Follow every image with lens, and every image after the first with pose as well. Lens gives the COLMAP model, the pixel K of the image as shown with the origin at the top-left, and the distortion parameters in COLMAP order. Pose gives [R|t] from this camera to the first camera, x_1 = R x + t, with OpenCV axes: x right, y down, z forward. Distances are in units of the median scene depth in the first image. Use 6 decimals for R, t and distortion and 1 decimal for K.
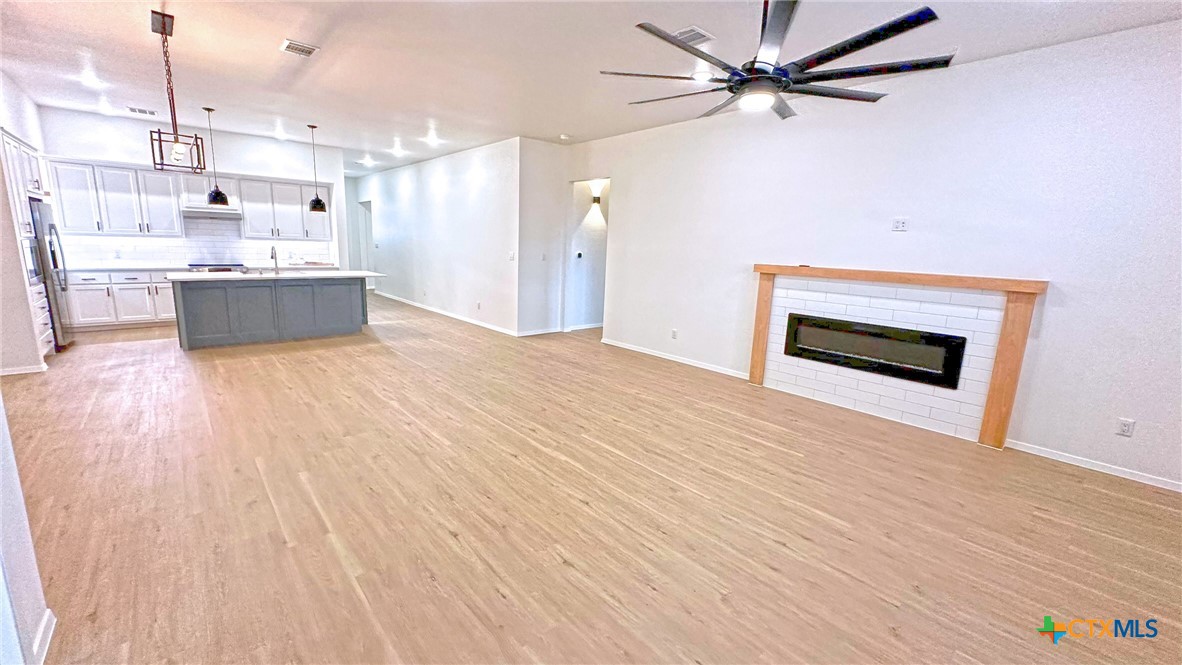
lens RADIAL K [[470.5, 0, 589.5], [0, 470.5, 330.3], [0, 0, 1]] dist [-0.001861, -0.000136]
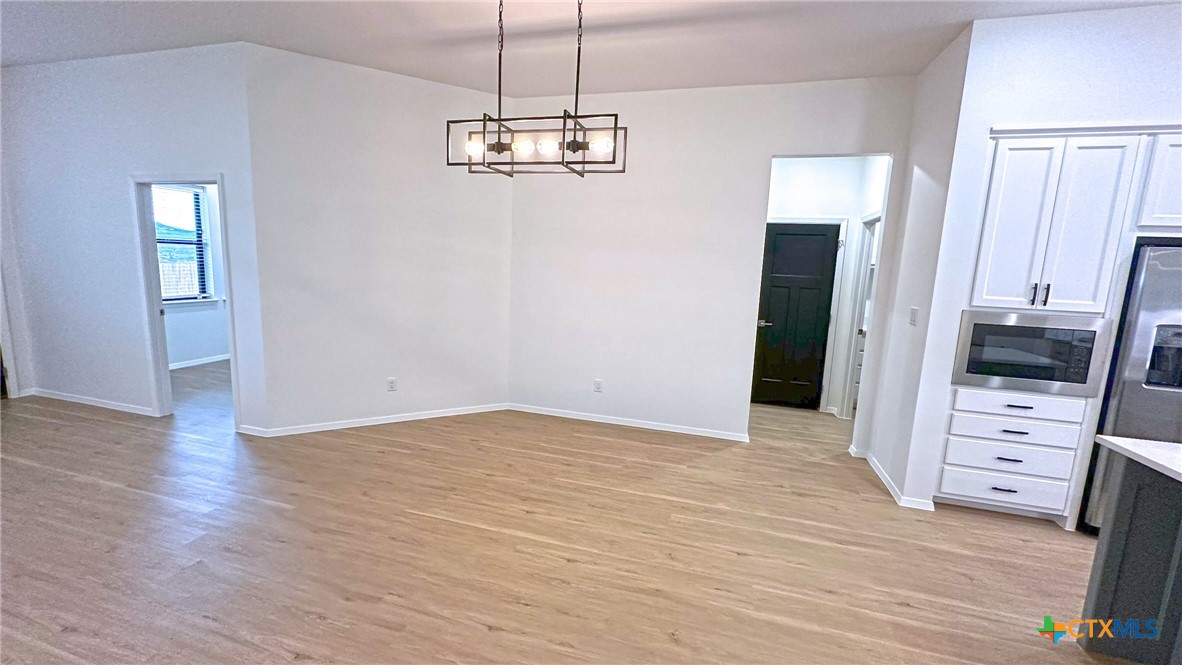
lens RADIAL K [[470.5, 0, 589.5], [0, 470.5, 330.3], [0, 0, 1]] dist [-0.001861, -0.000136]
pose [[-0.843175, 0.009387, -0.537557, -0.538468], [-0.165981, 0.946463, 0.276873, -0.295945], [0.511377, 0.322676, -0.796476, 1.444156]]
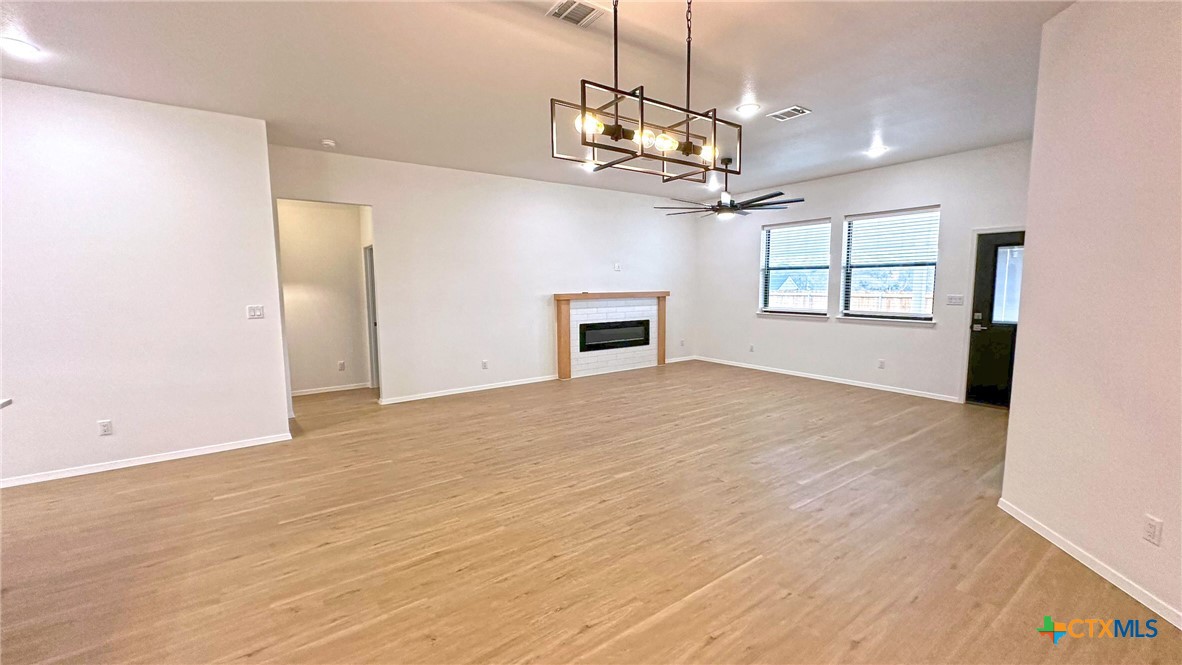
lens RADIAL K [[470.5, 0, 589.5], [0, 470.5, 330.3], [0, 0, 1]] dist [-0.001861, -0.000136]
pose [[0.104986, -0.133954, 0.985411, -1.277805], [0.191998, 0.974974, 0.112080, -0.217369], [-0.975764, 0.177430, 0.128078, 0.934096]]
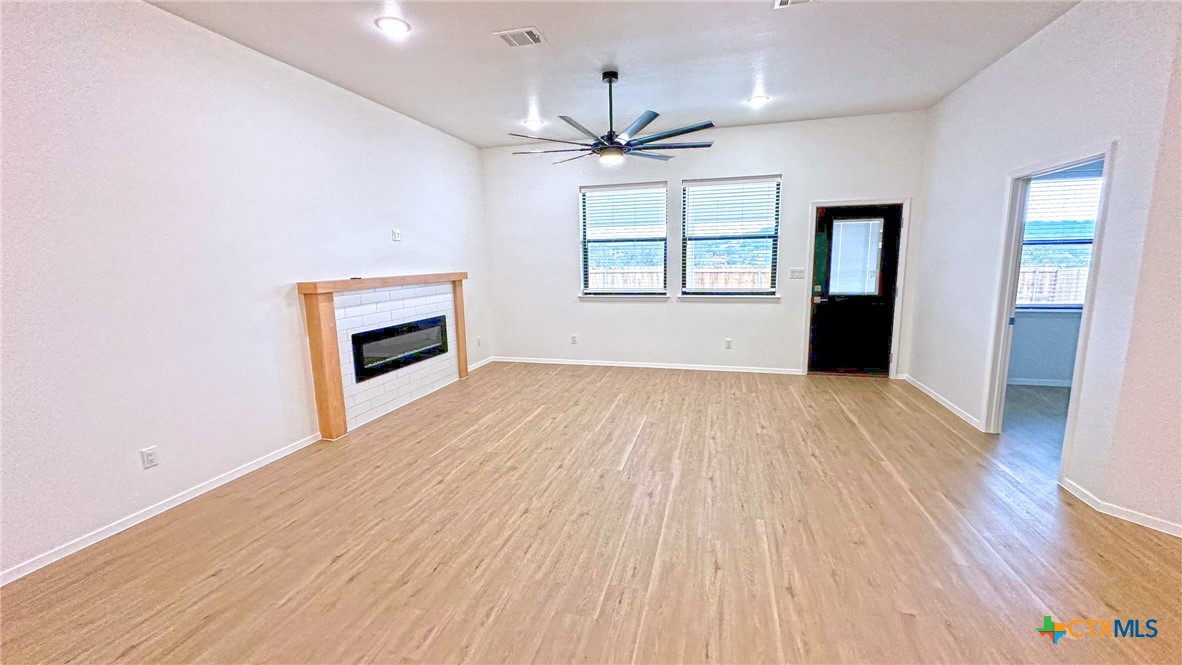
lens RADIAL K [[470.5, 0, 589.5], [0, 470.5, 330.3], [0, 0, 1]] dist [-0.001861, -0.000136]
pose [[-0.544999, -0.151652, 0.824608, -0.613232], [0.152333, 0.949227, 0.275250, -0.256012], [-0.824482, 0.275627, -0.494226, 1.275903]]
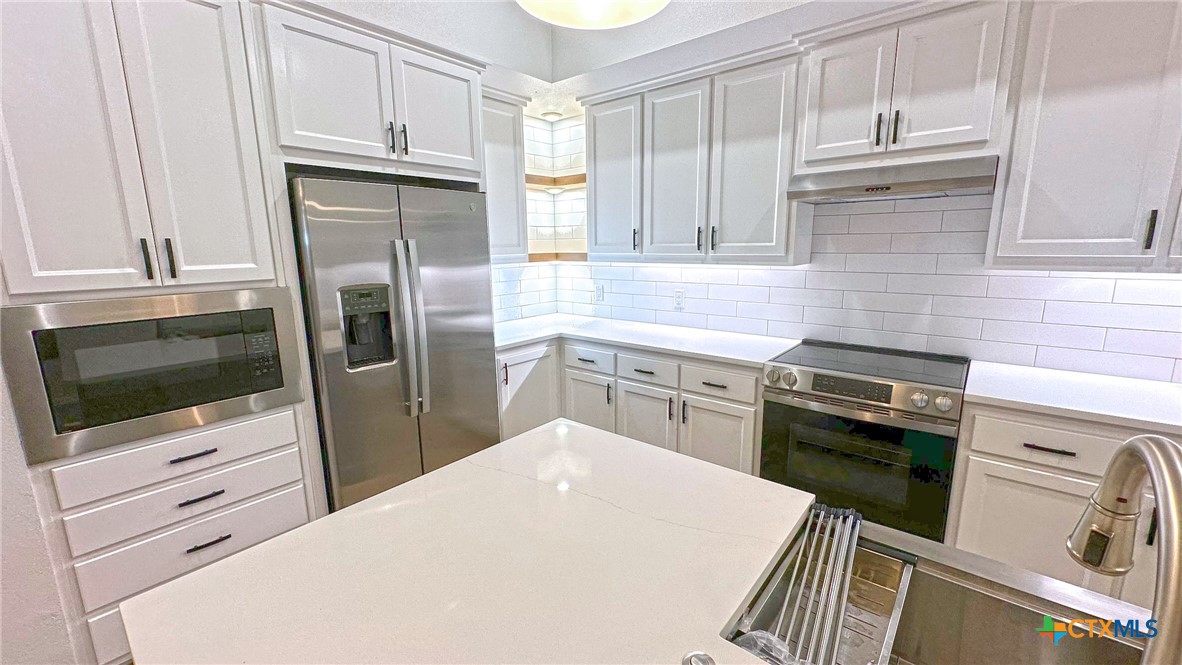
lens RADIAL K [[470.5, 0, 589.5], [0, 470.5, 330.3], [0, 0, 1]] dist [-0.001861, -0.000136]
pose [[0.145332, 0.147220, -0.978368, -1.029769], [-0.161597, 0.979120, 0.123328, -0.311092], [0.976097, 0.140178, 0.166088, 1.500778]]
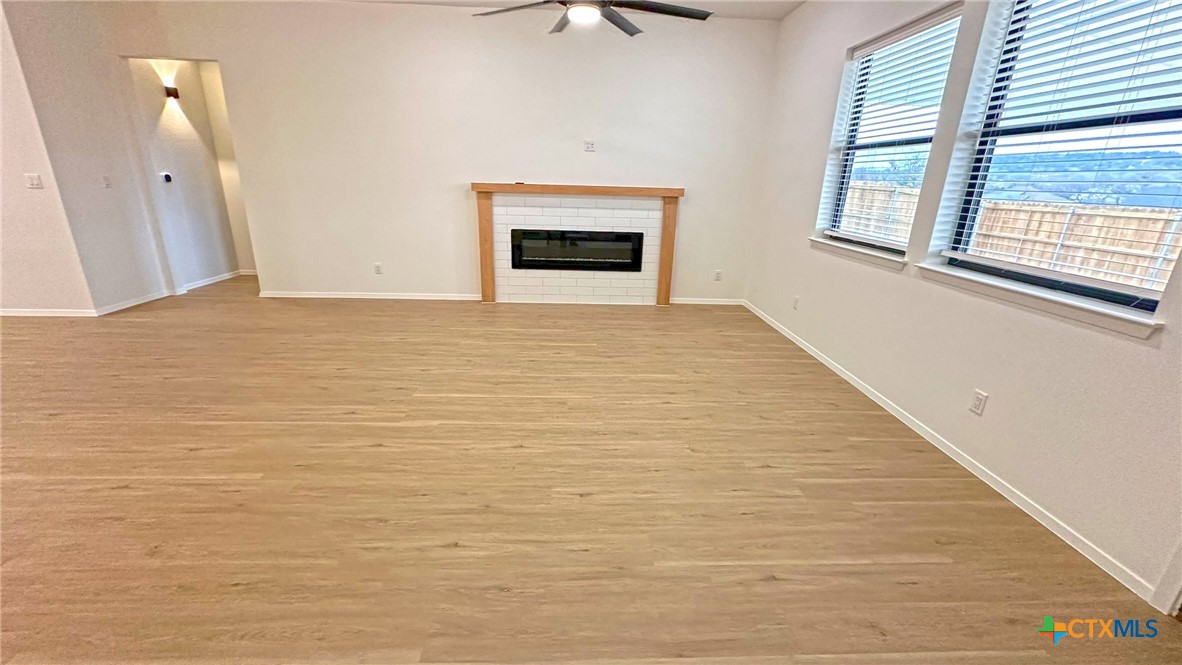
lens RADIAL K [[470.5, 0, 589.5], [0, 470.5, 330.3], [0, 0, 1]] dist [-0.001861, -0.000136]
pose [[0.632526, -0.254197, 0.731638, -0.364931], [0.135238, 0.966347, 0.218825, -0.029681], [-0.762641, -0.039468, 0.645617, 0.197011]]
